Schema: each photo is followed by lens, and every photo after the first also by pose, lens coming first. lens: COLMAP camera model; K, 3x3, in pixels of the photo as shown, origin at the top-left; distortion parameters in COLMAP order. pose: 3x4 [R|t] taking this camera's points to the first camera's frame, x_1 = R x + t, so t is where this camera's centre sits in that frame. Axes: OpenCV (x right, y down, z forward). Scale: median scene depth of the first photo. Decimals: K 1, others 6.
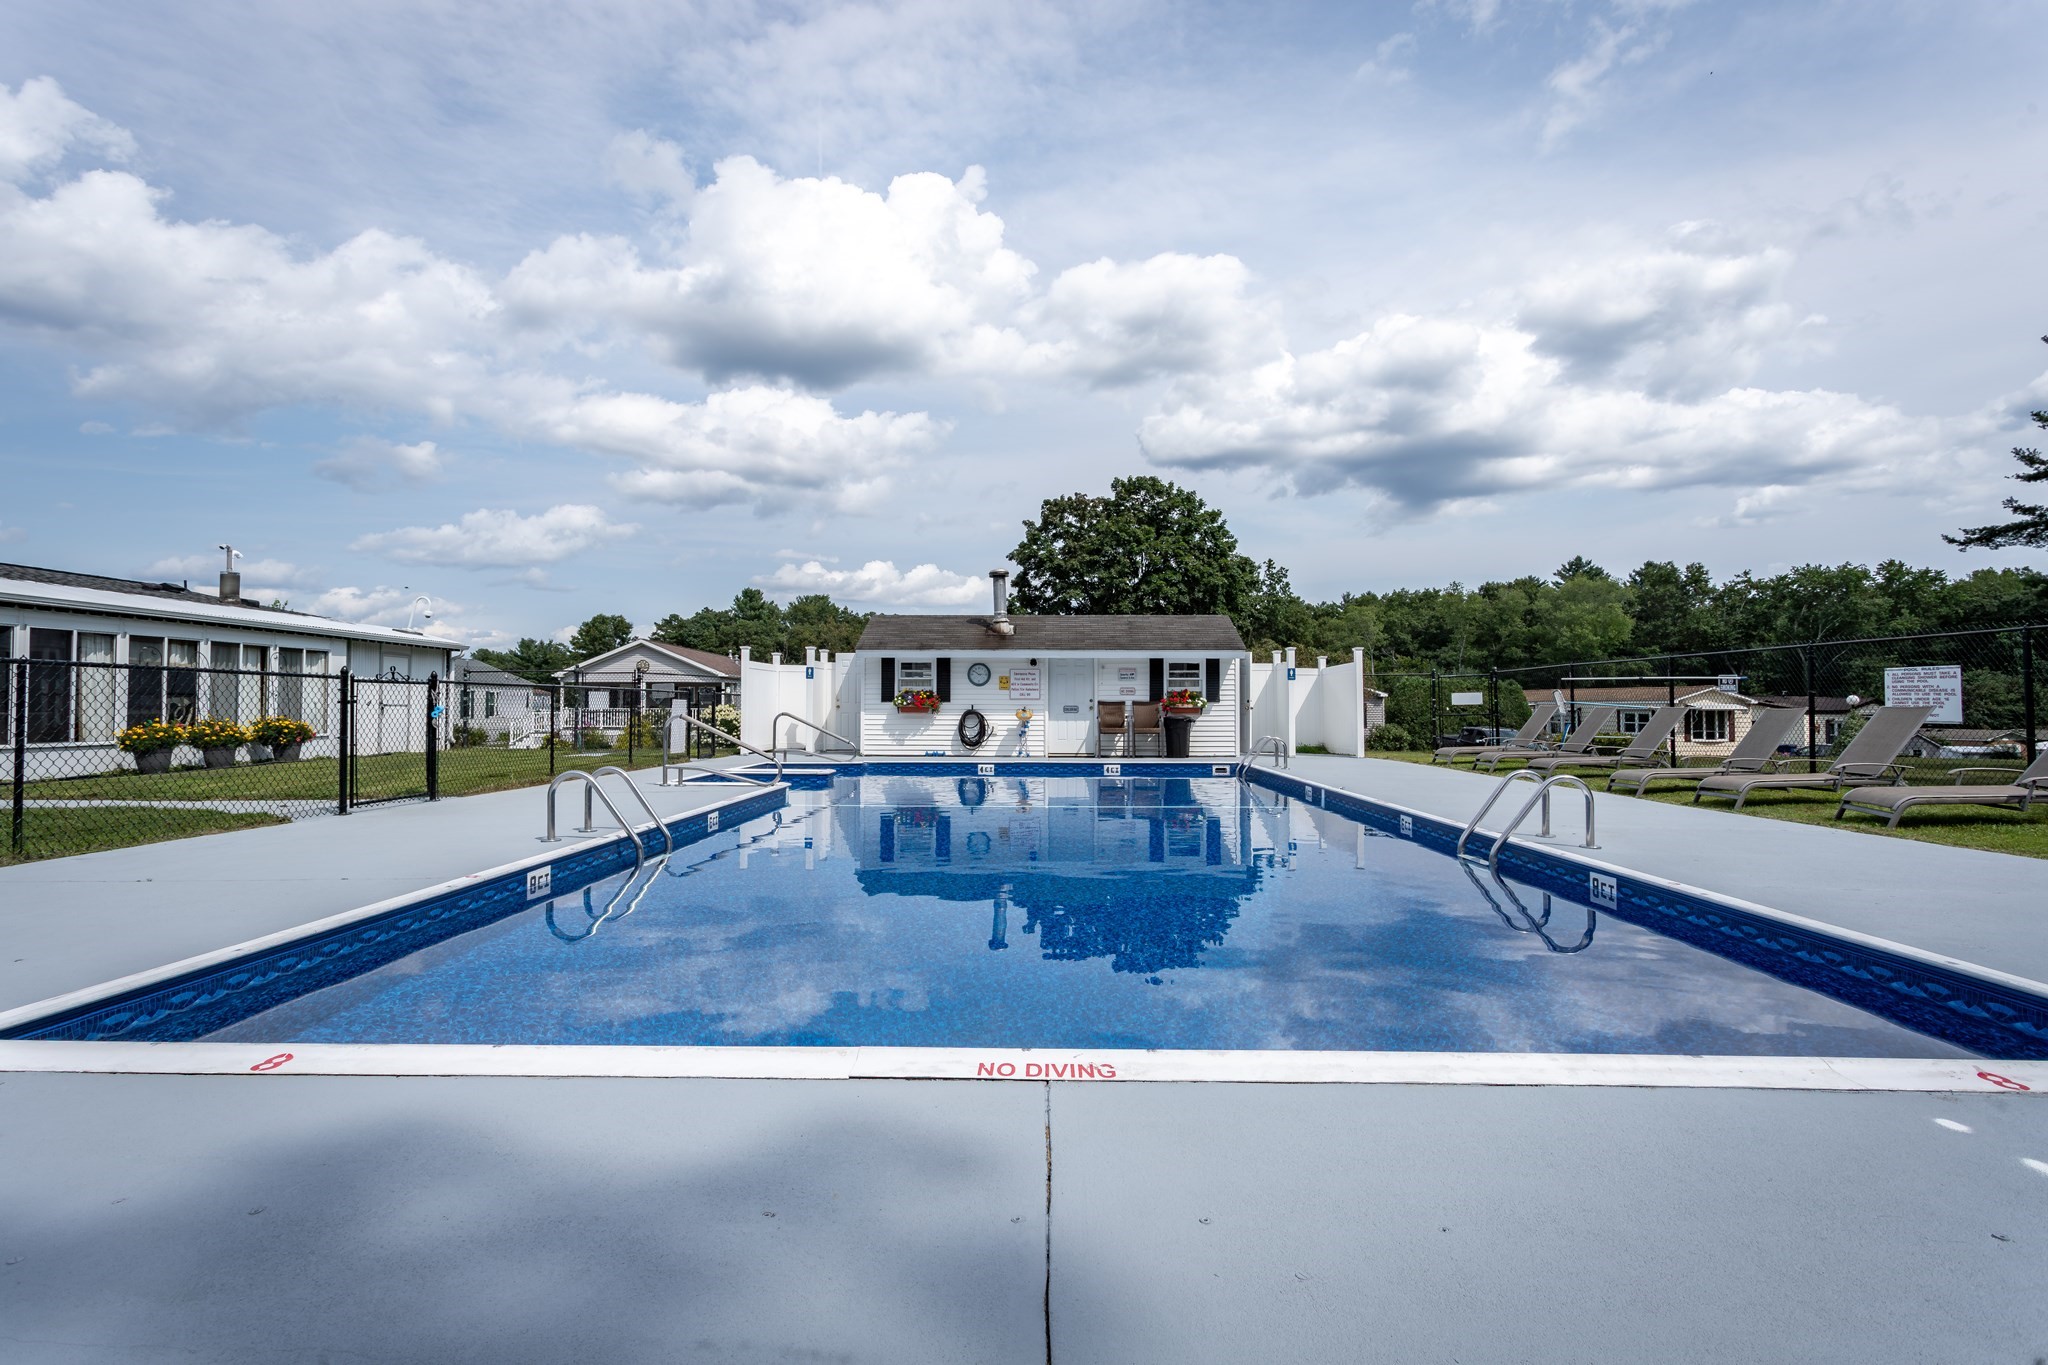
lens RADIAL K [[1004.2, 0, 1024.0], [0, 1004.2, 682.5], [0, 0, 1]] dist [0.027650, 0.000173]
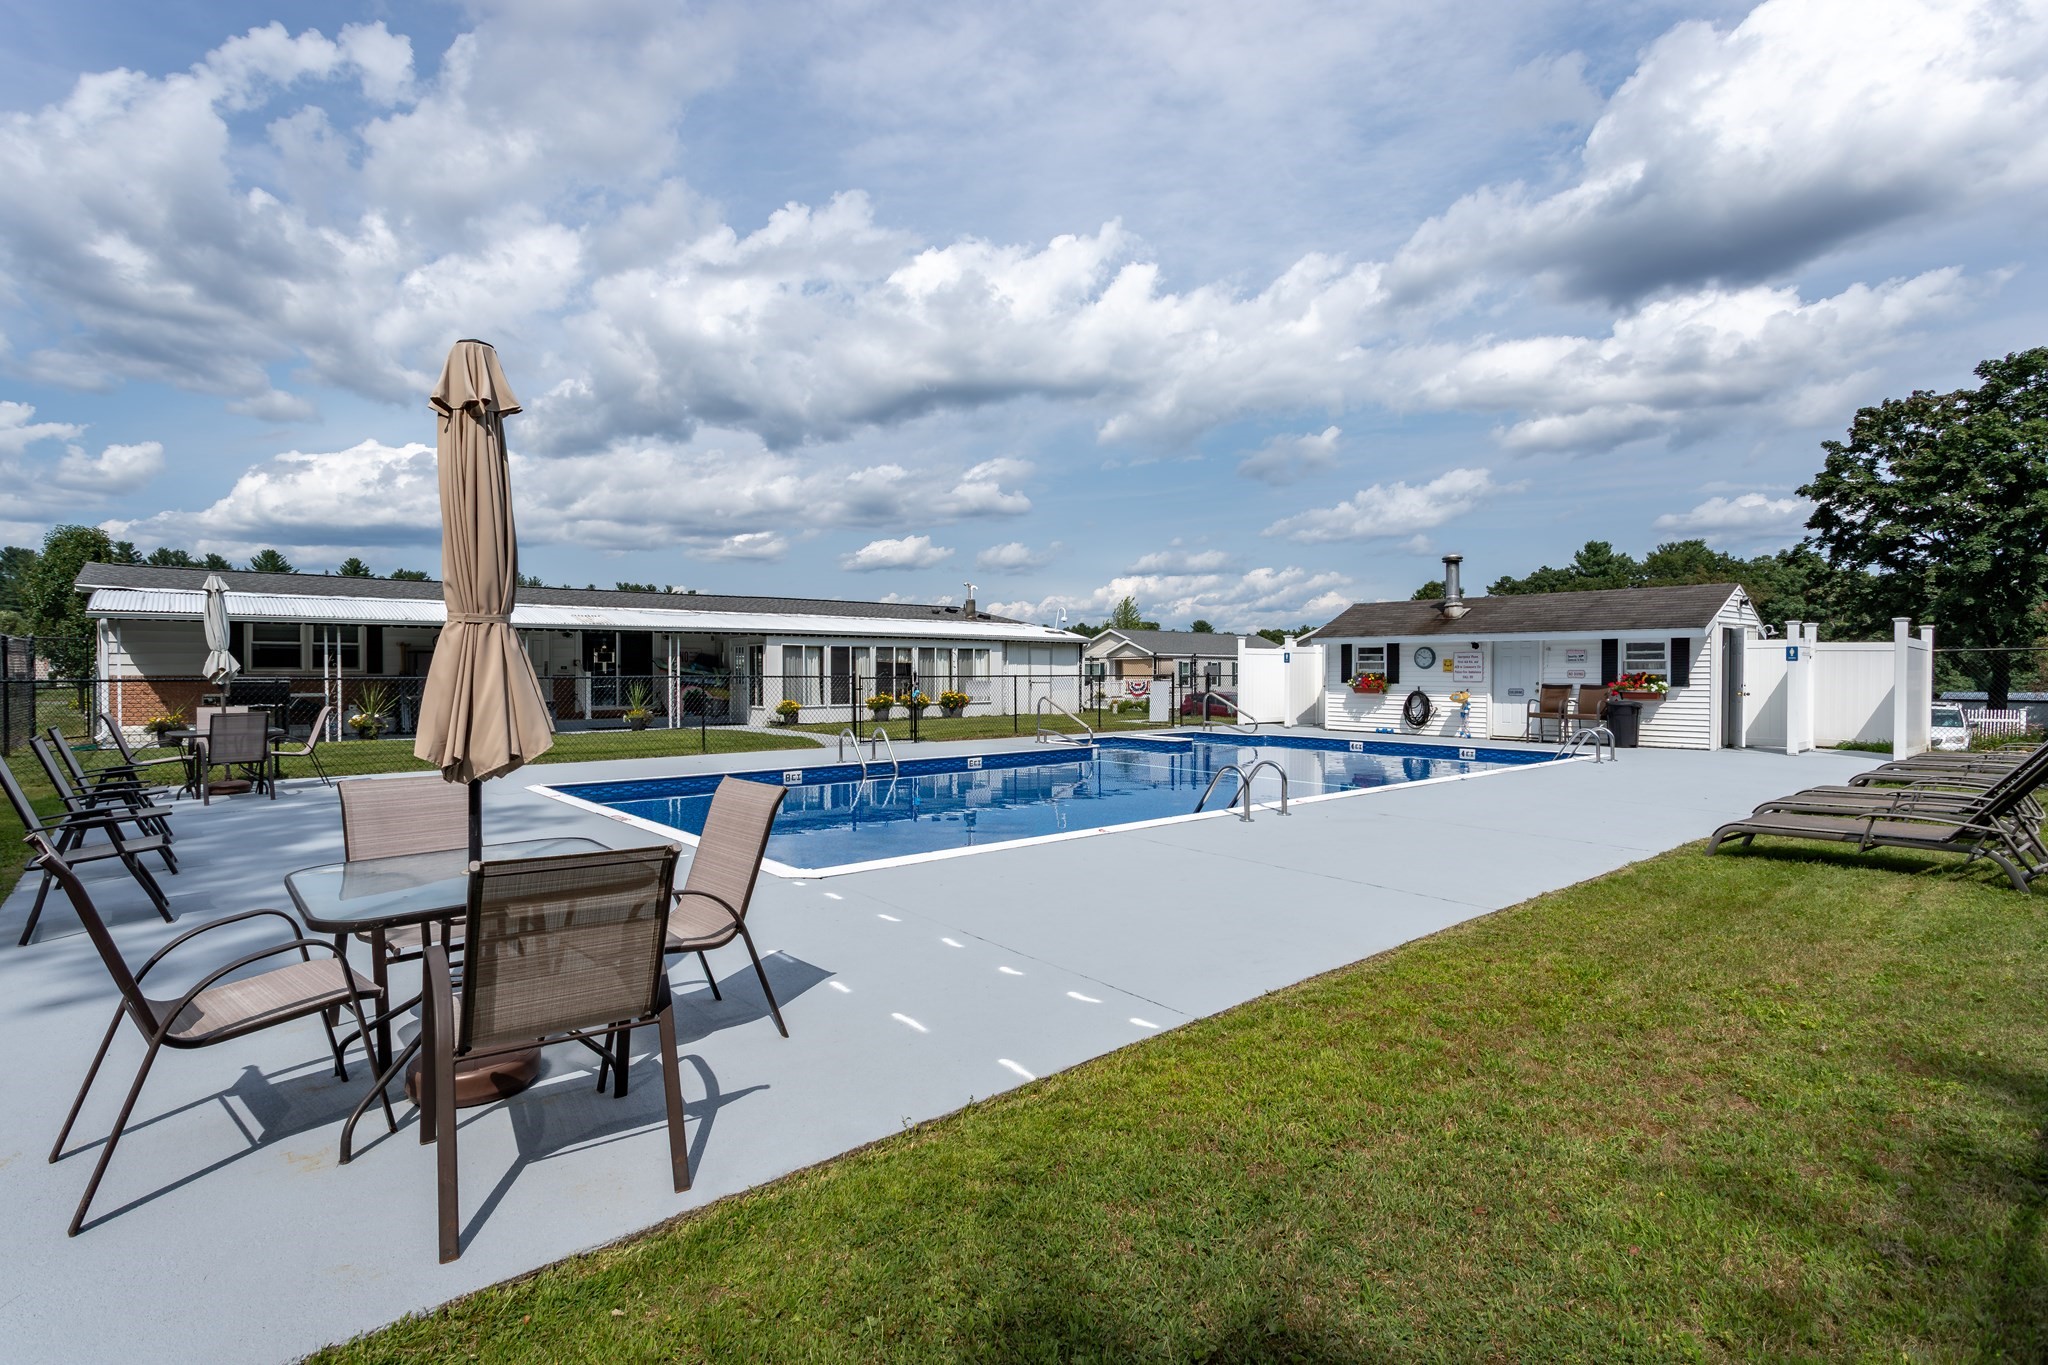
lens RADIAL K [[1018.2, 0, 1024.0], [0, 1018.2, 682.5], [0, 0, 1]] dist [-0.023437, 0.000001]
pose [[0.670668, 0.009456, -0.741697, 0.166829], [0.018703, 0.999385, 0.029653, -0.007746], [0.741522, -0.033759, 0.670079, -0.009518]]
